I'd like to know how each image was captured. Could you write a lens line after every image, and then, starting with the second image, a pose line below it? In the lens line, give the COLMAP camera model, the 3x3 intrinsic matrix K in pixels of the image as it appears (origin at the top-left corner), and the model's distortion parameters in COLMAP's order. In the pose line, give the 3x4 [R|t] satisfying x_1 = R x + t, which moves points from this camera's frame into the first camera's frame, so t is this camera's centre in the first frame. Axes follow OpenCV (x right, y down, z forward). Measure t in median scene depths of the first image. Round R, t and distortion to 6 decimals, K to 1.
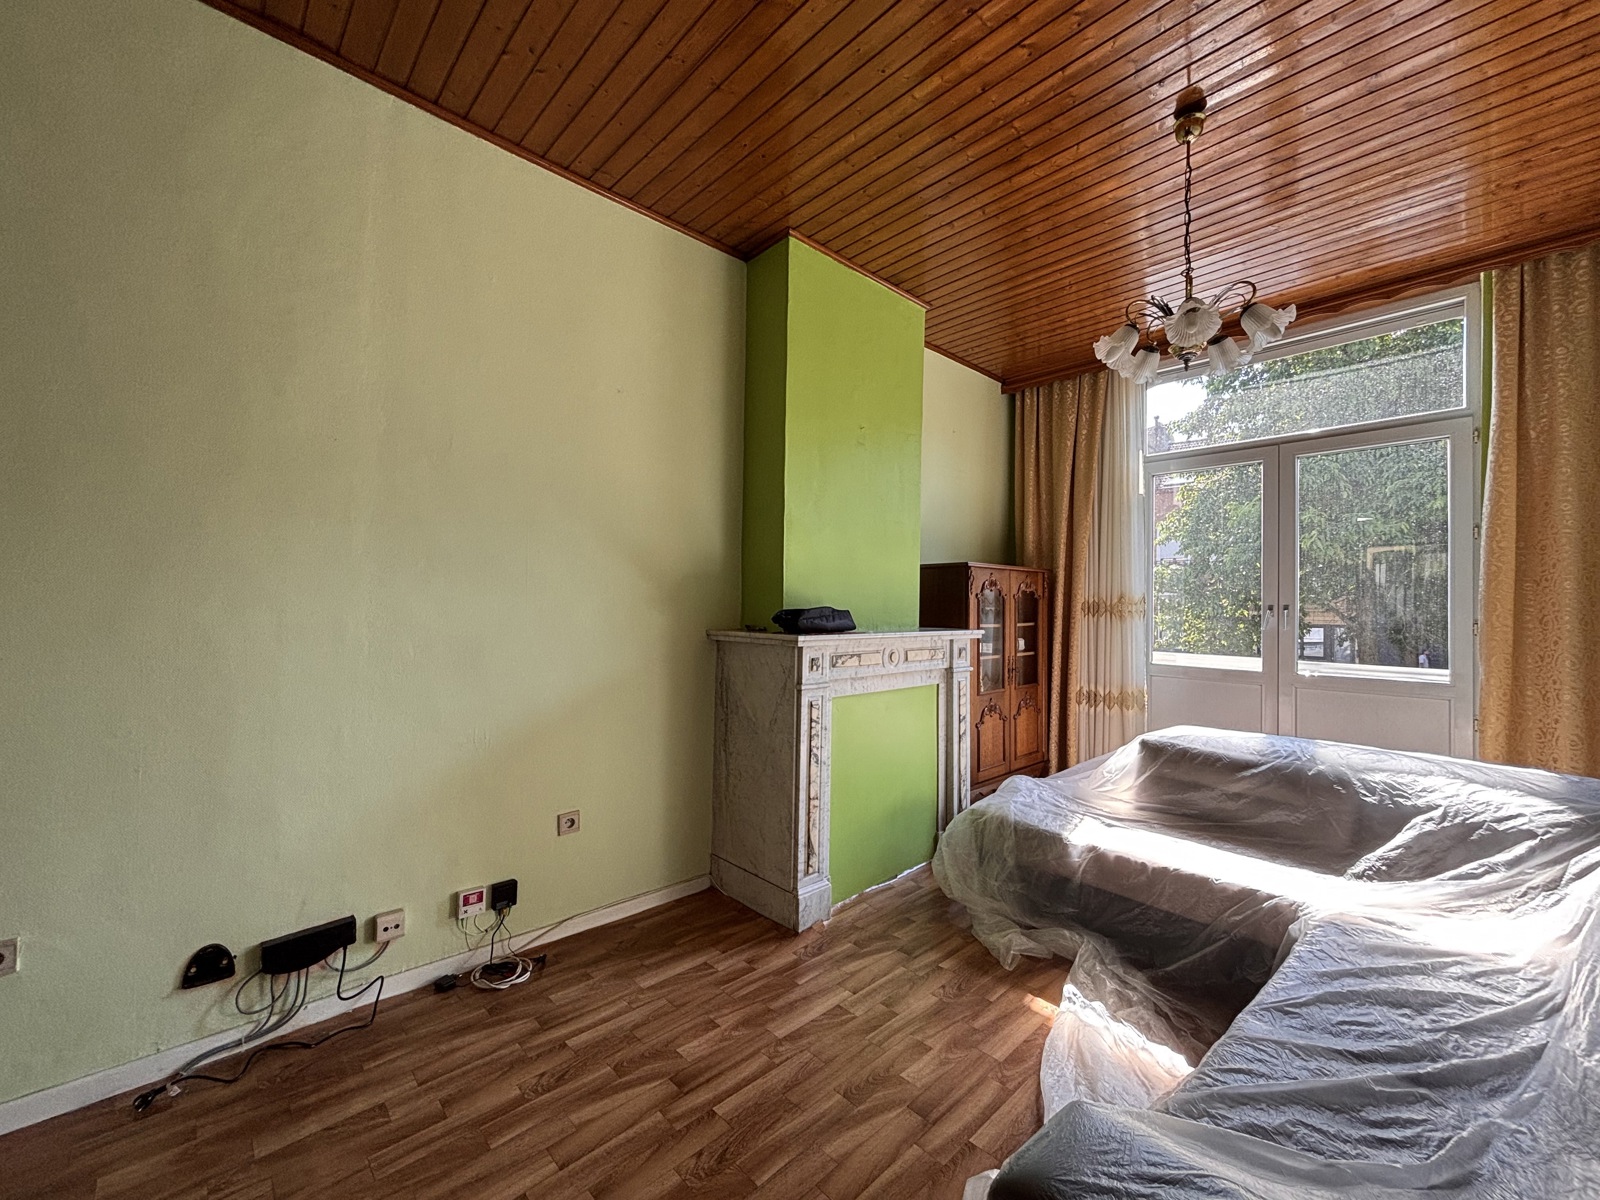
lens RADIAL K [[641.6, 0, 802.4], [0, 641.6, 597.7], [0, 0, 1]] dist [0.002064, -0.000501]
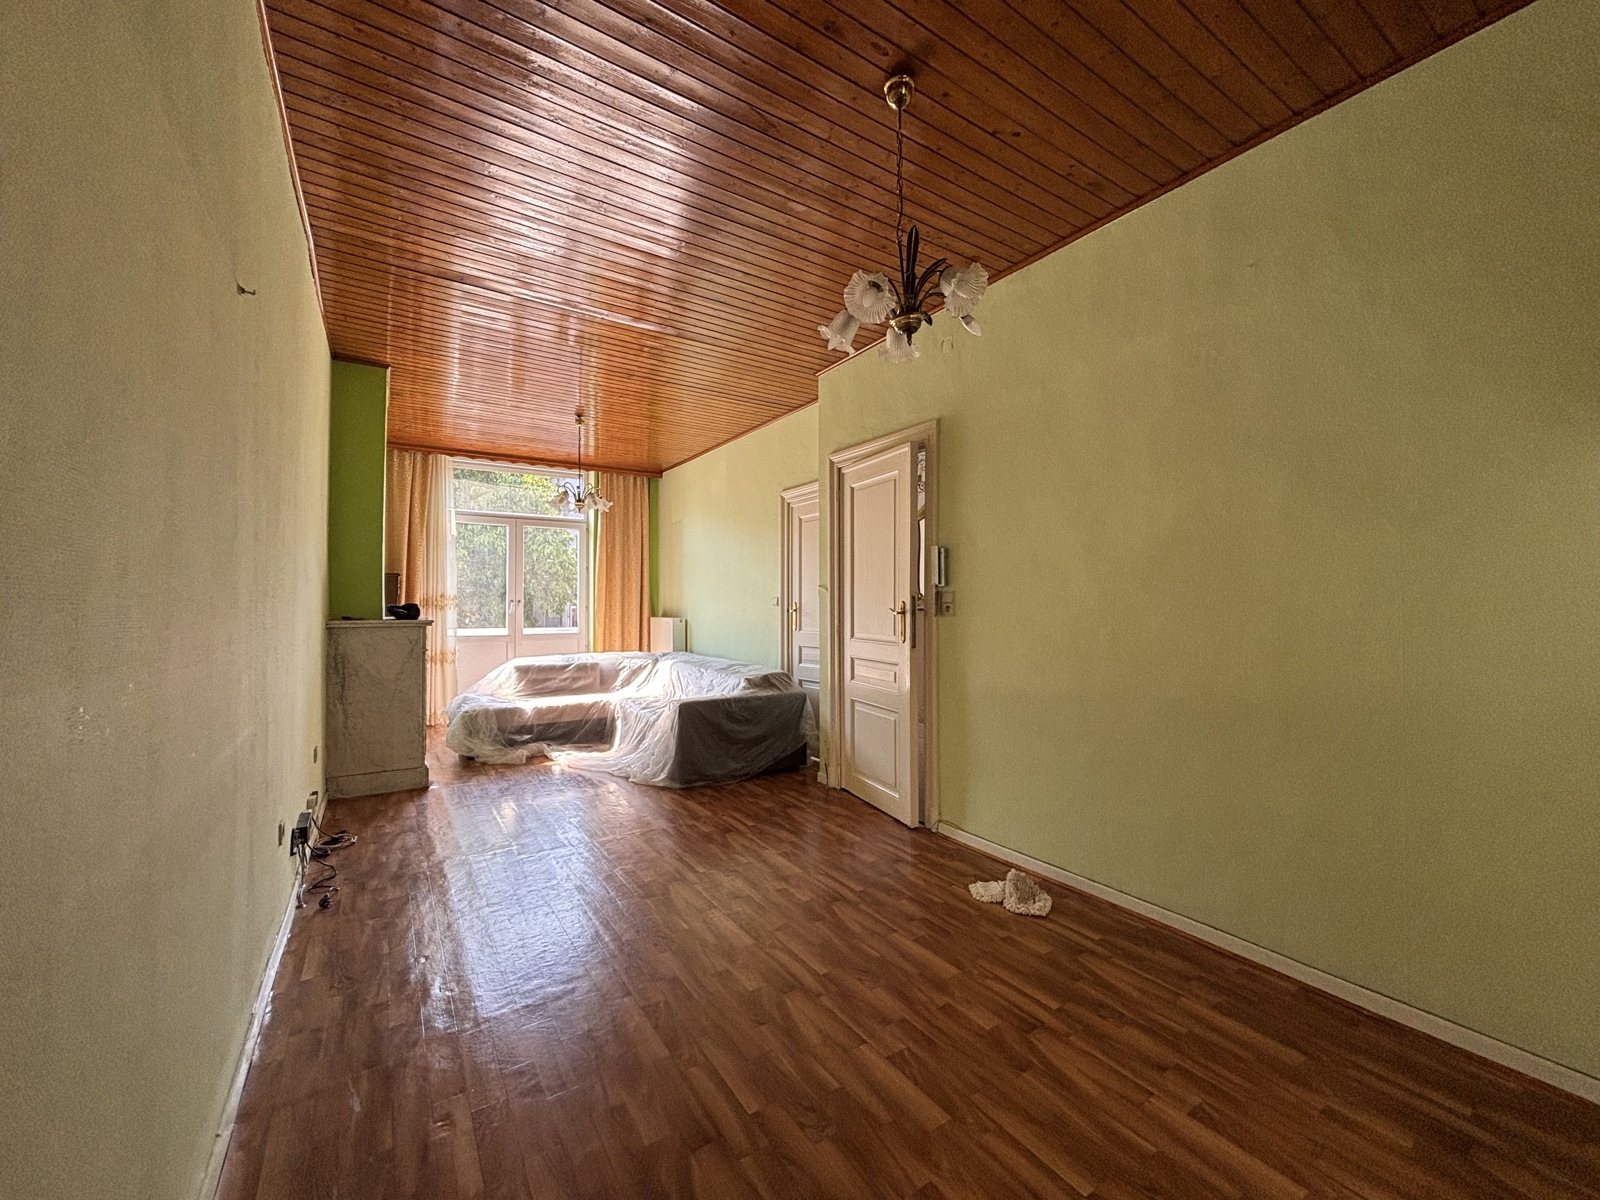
lens RADIAL K [[641.6, 0, 802.4], [0, 641.6, 597.7], [0, 0, 1]] dist [0.002064, -0.000501]
pose [[0.184772, -0.001068, 0.982781, -1.442919], [-0.009683, 0.999949, 0.002907, -0.015491], [-0.982734, -0.010054, 0.184752, -0.310034]]
